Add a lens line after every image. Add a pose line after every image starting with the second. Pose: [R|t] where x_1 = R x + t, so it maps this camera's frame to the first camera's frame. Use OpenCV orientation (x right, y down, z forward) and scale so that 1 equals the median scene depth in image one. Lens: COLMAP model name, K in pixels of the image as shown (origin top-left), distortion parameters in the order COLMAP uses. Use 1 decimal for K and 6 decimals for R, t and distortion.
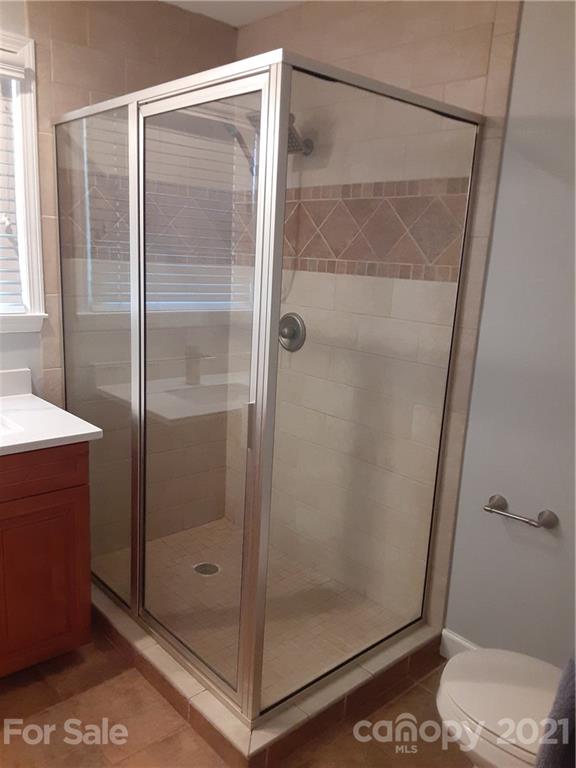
lens RADIAL K [[620.9, 0, 290.2], [0, 620.9, 385.2], [0, 0, 1]] dist [0.080729, -0.076469]
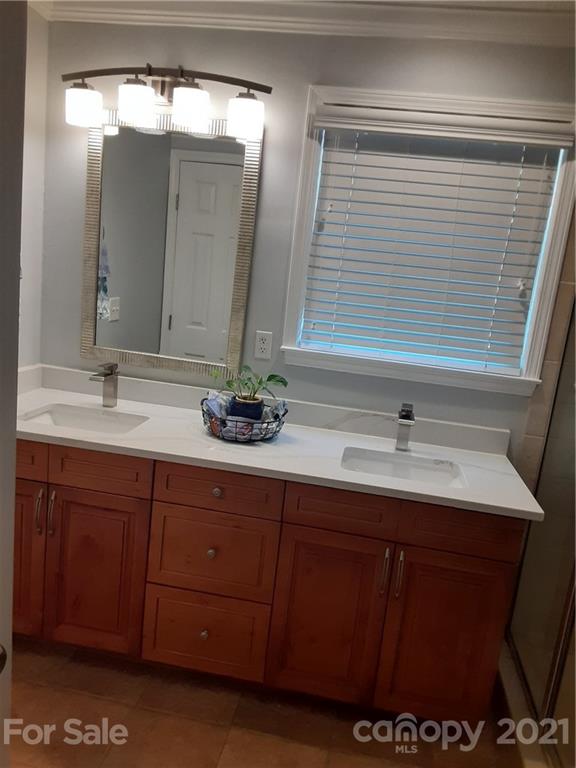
lens RADIAL K [[620.9, 0, 289.5], [0, 620.9, 388.1], [0, 0, 1]] dist [0.080729, -0.076469]
pose [[0.636312, 0.153931, -0.755918, 0.101242], [-0.233753, 0.972295, 0.001226, -0.013309], [0.735164, 0.175918, 0.654665, 0.090088]]
